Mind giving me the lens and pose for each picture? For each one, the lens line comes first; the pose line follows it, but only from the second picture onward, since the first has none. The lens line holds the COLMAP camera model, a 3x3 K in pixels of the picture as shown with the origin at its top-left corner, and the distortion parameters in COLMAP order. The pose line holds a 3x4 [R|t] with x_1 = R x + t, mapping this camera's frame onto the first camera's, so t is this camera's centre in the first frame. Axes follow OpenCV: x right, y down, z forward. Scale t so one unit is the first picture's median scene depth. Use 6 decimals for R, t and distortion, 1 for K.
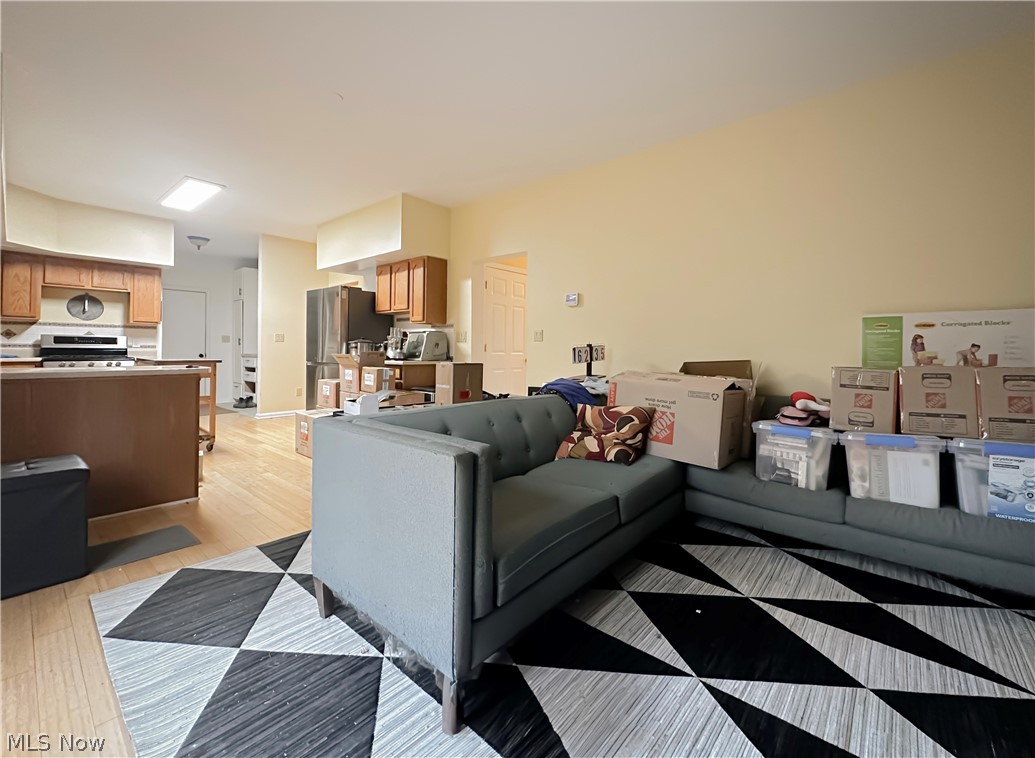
lens RADIAL K [[424.7, 0, 528.9], [0, 424.7, 351.4], [0, 0, 1]] dist [-0.006705, 0.000990]
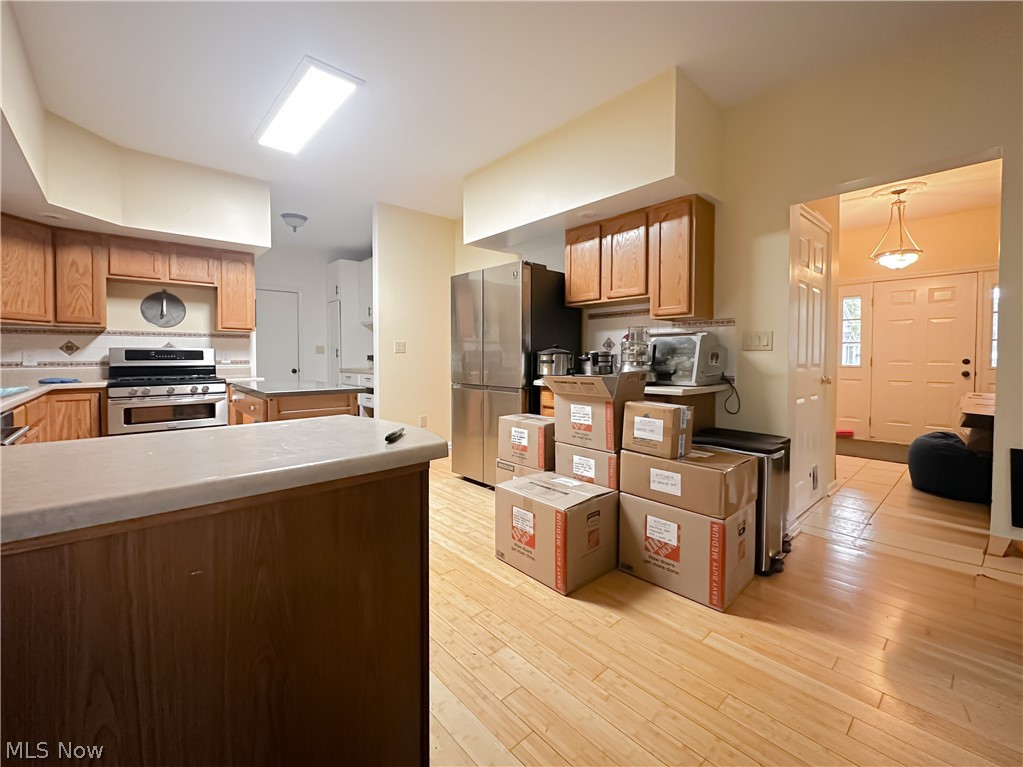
lens RADIAL K [[419.8, 0, 494.9], [0, 419.8, 366.8], [0, 0, 1]] dist [-0.006705, 0.000990]
pose [[0.986465, -0.007346, -0.163805, -0.394211], [0.010967, 0.999715, 0.021216, -0.015743], [0.163602, -0.022725, 0.986265, 0.404869]]
